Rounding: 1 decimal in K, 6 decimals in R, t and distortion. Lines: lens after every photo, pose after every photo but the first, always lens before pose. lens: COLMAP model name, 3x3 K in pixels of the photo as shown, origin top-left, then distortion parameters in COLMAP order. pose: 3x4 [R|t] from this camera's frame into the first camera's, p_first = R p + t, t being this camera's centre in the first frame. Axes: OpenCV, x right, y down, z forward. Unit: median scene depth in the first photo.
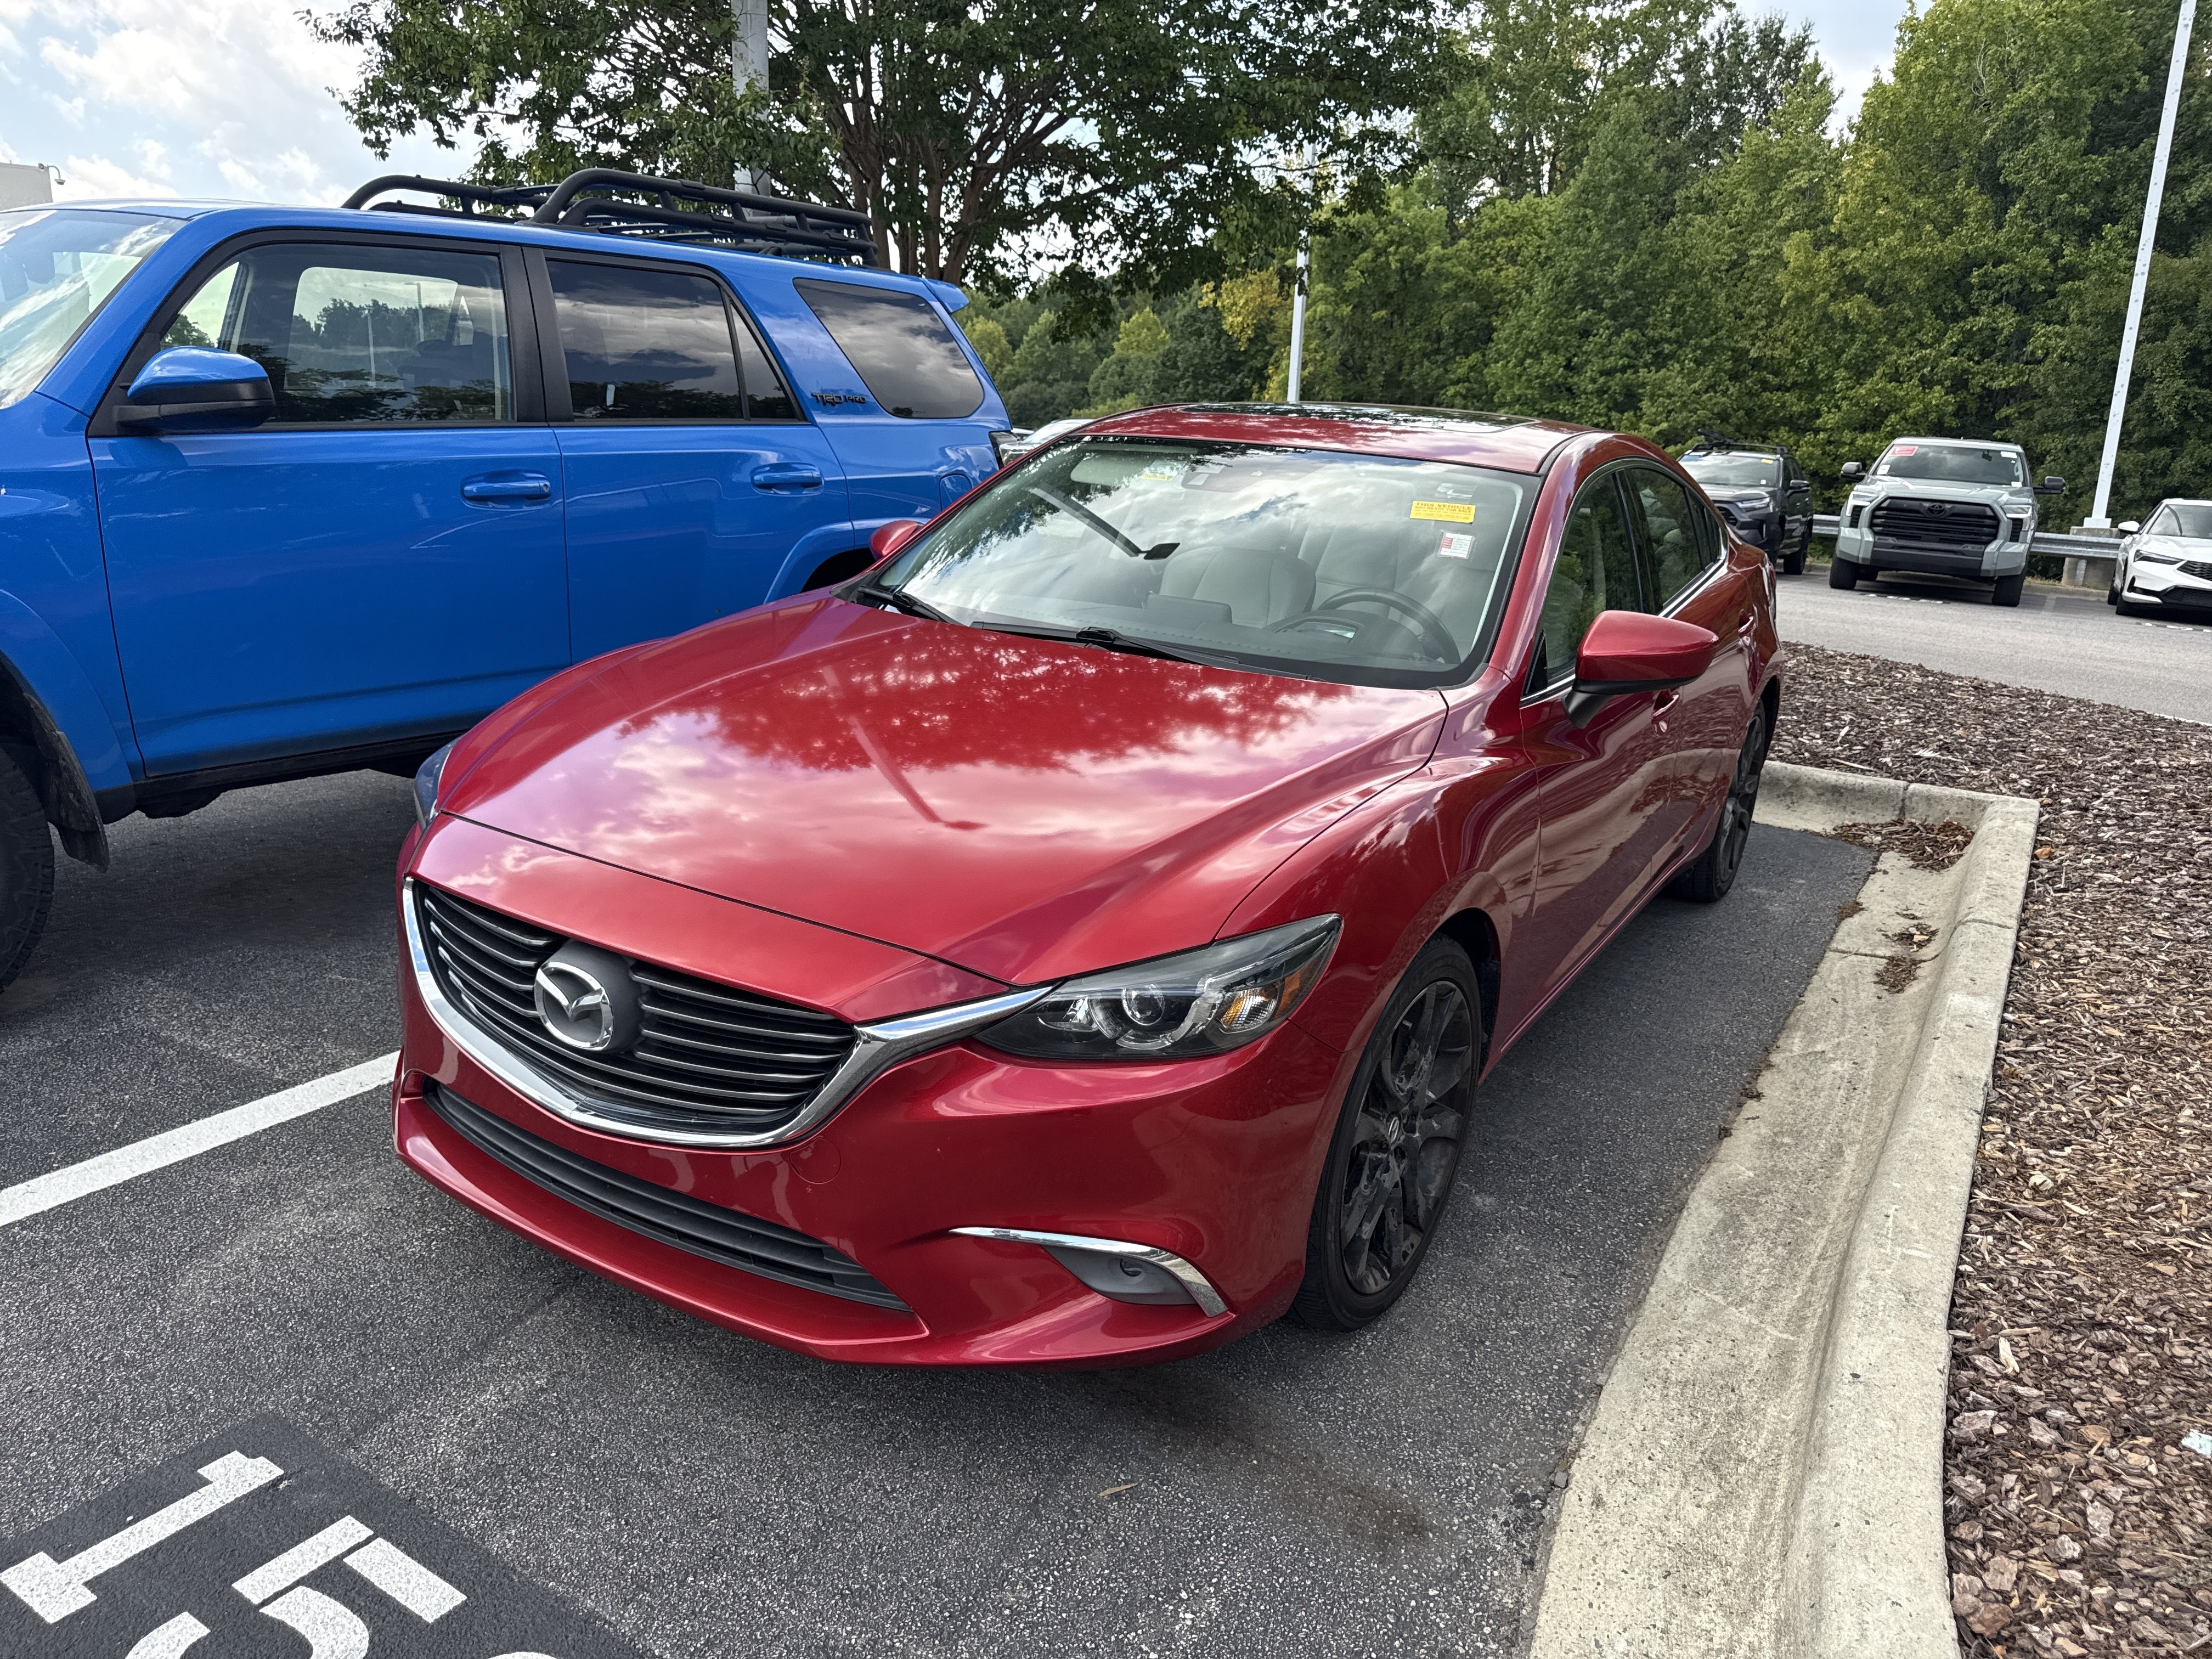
lens RADIAL K [[1573.6, 0, 1107.3], [0, 1573.6, 842.3], [0, 0, 1]] dist [0.010619, -0.014670]
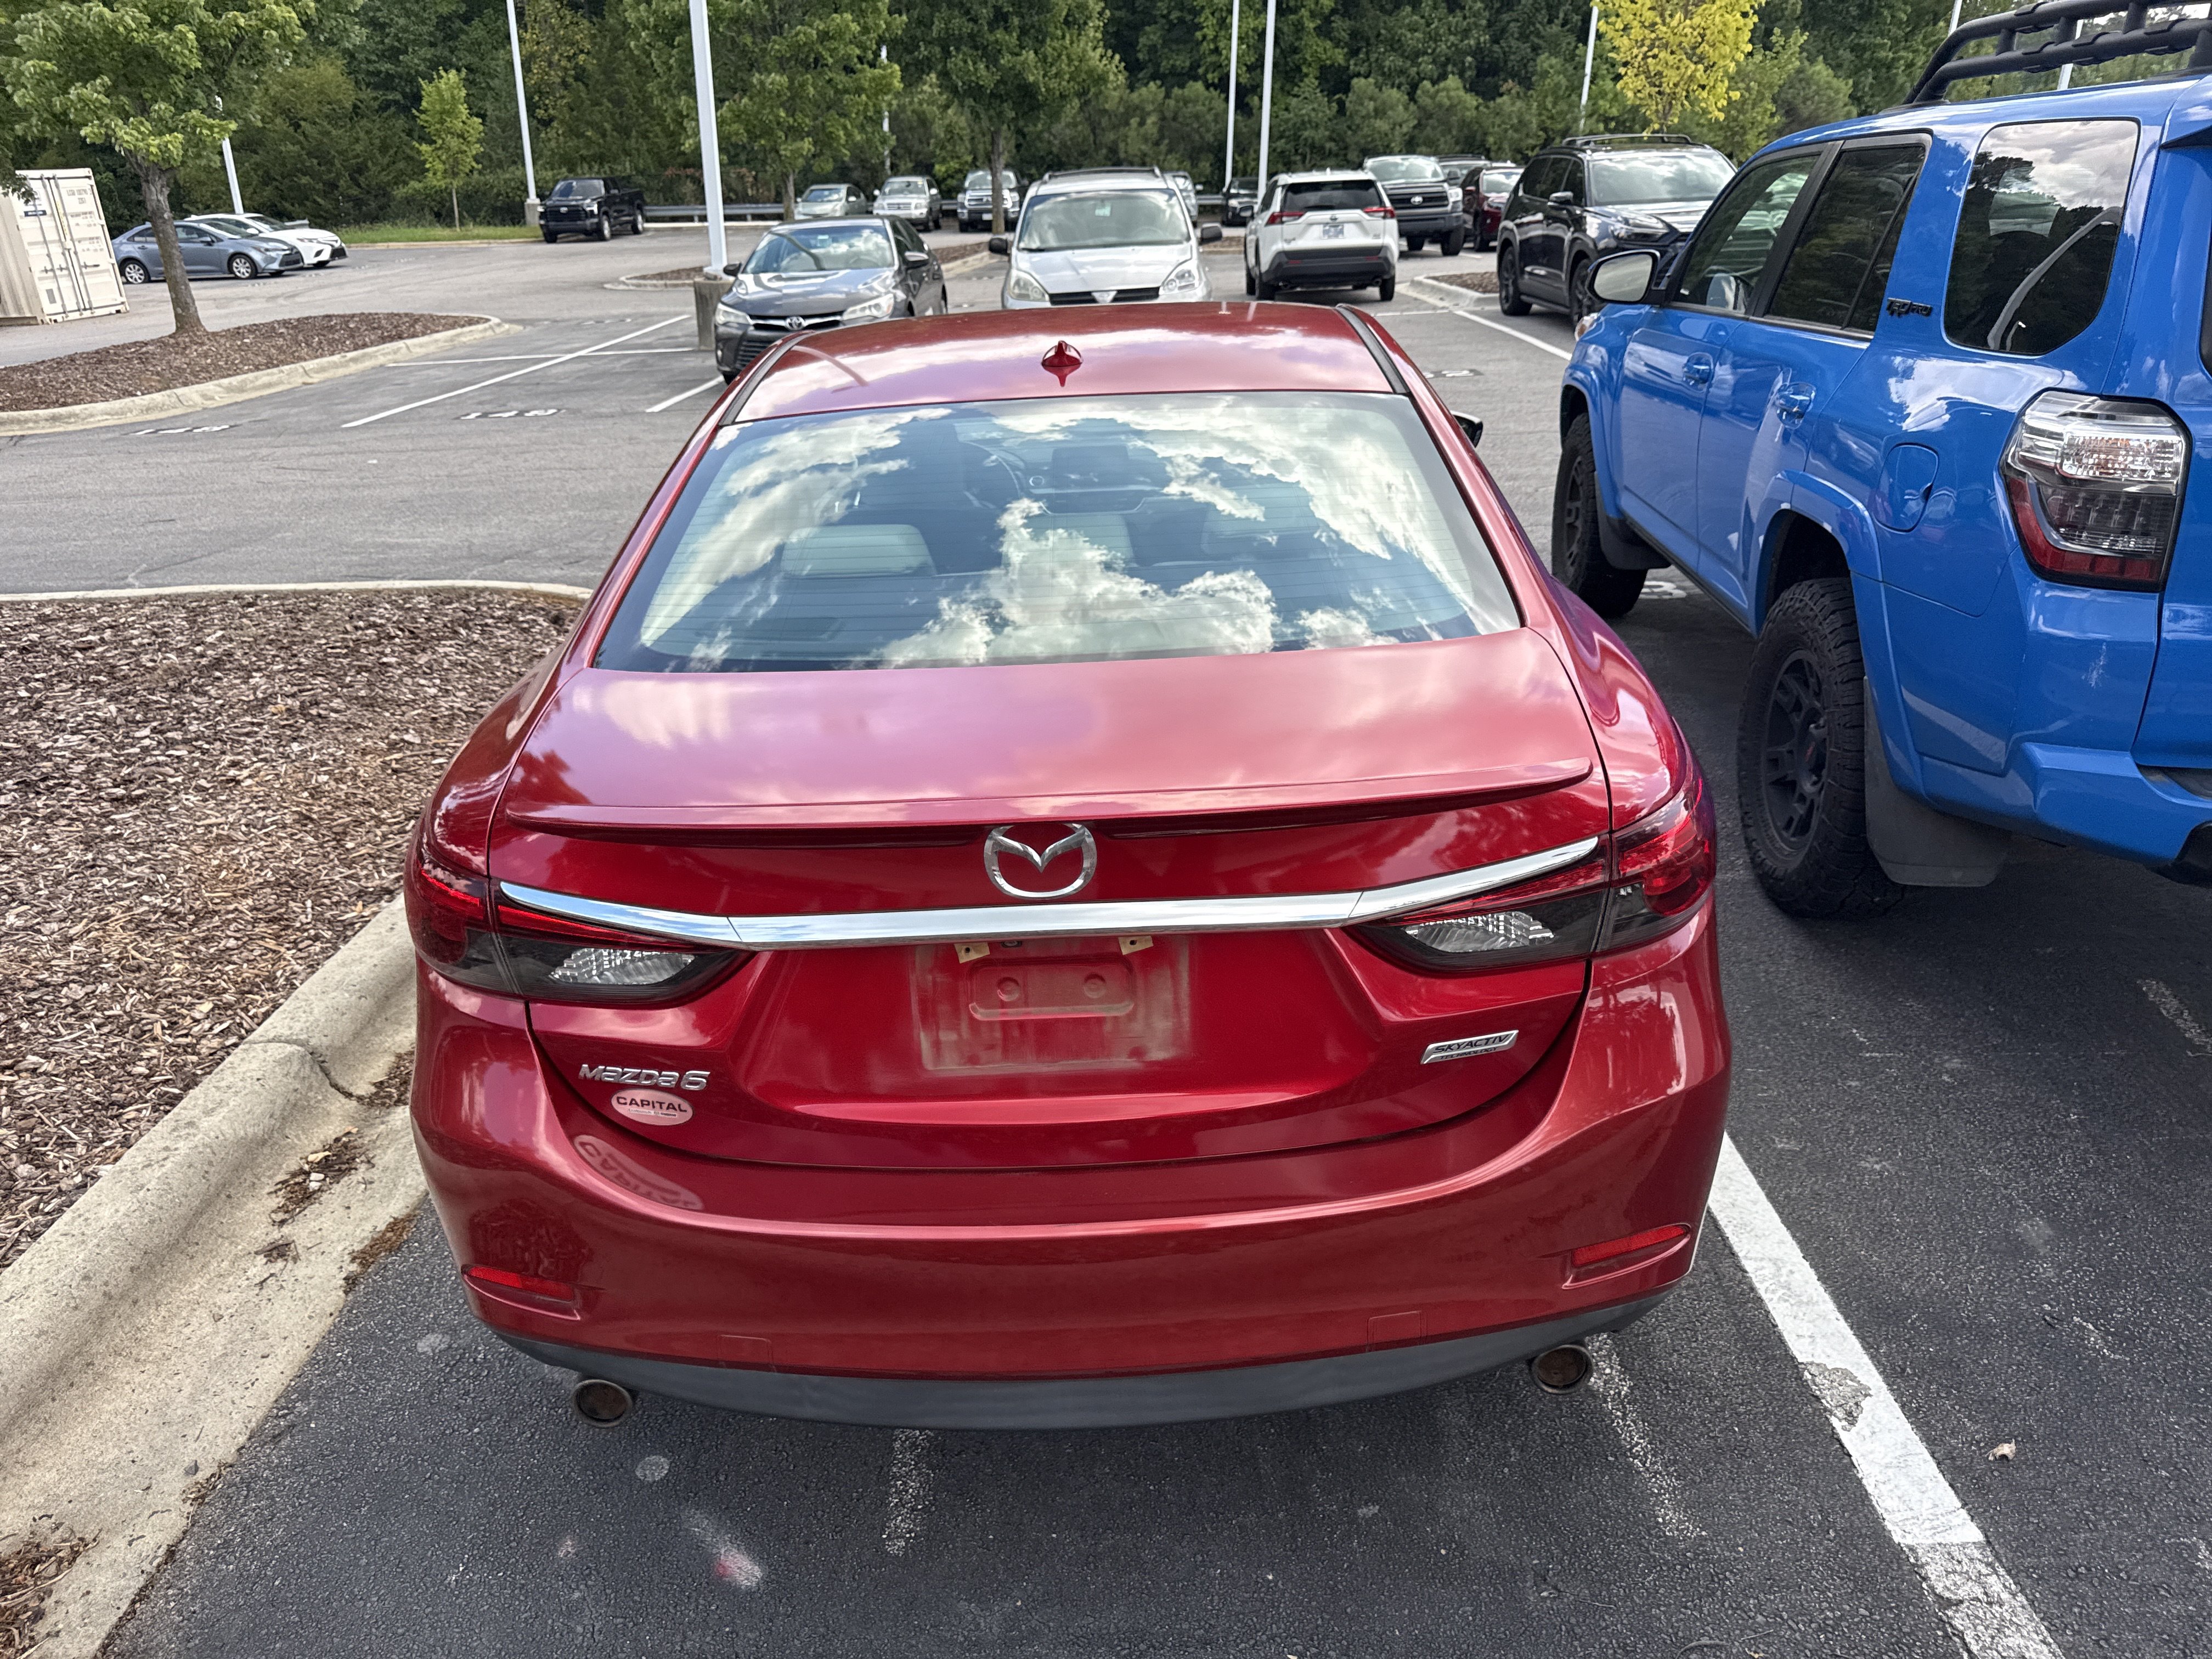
lens RADIAL K [[1573.6, 0, 1107.7], [0, 1573.6, 842.0], [0, 0, 1]] dist [0.010619, -0.014670]
pose [[-0.854751, 0.175596, -0.488433, 0.060821], [-0.156069, 0.810535, 0.564513, -0.051710], [0.495019, 0.558747, -0.665401, 0.172412]]
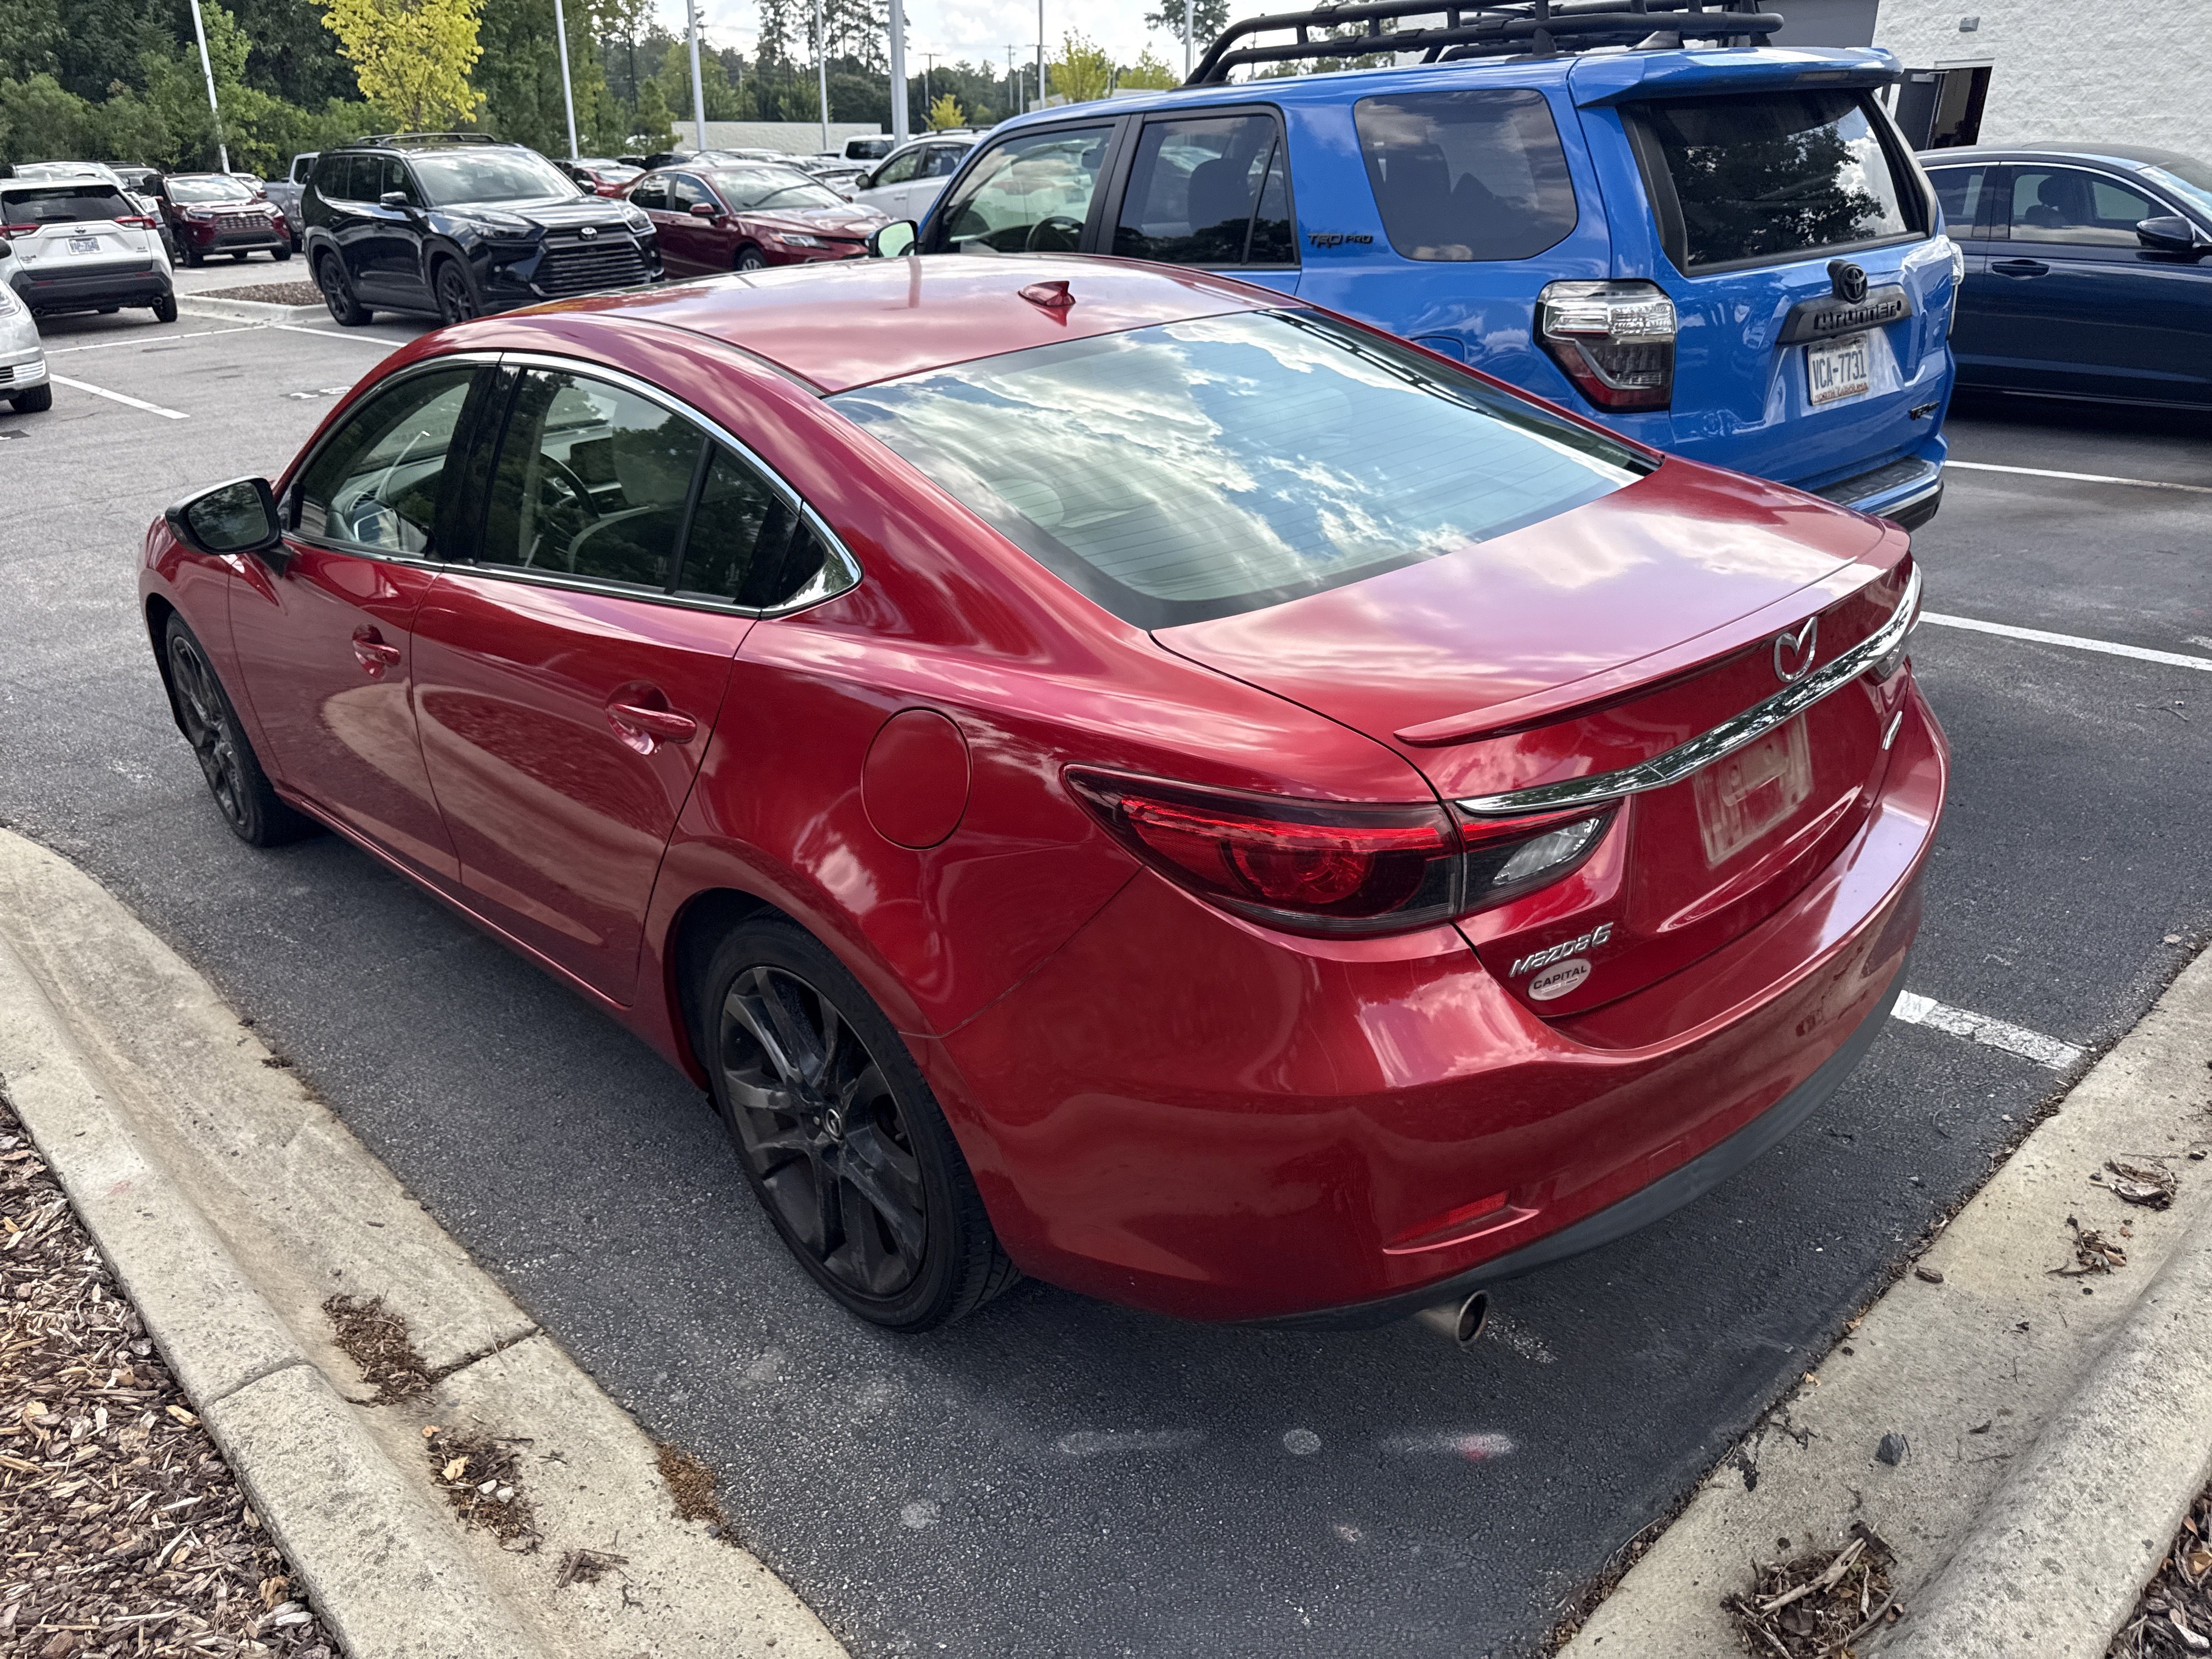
lens RADIAL K [[1573.6, 0, 1099.7], [0, 1573.6, 839.2], [0, 0, 1]] dist [0.010619, -0.014670]
pose [[-0.251464, 0.352613, -0.901349, 0.093545], [-0.241559, 0.878939, 0.411237, -0.038472], [0.937238, 0.321140, -0.135845, 0.134626]]
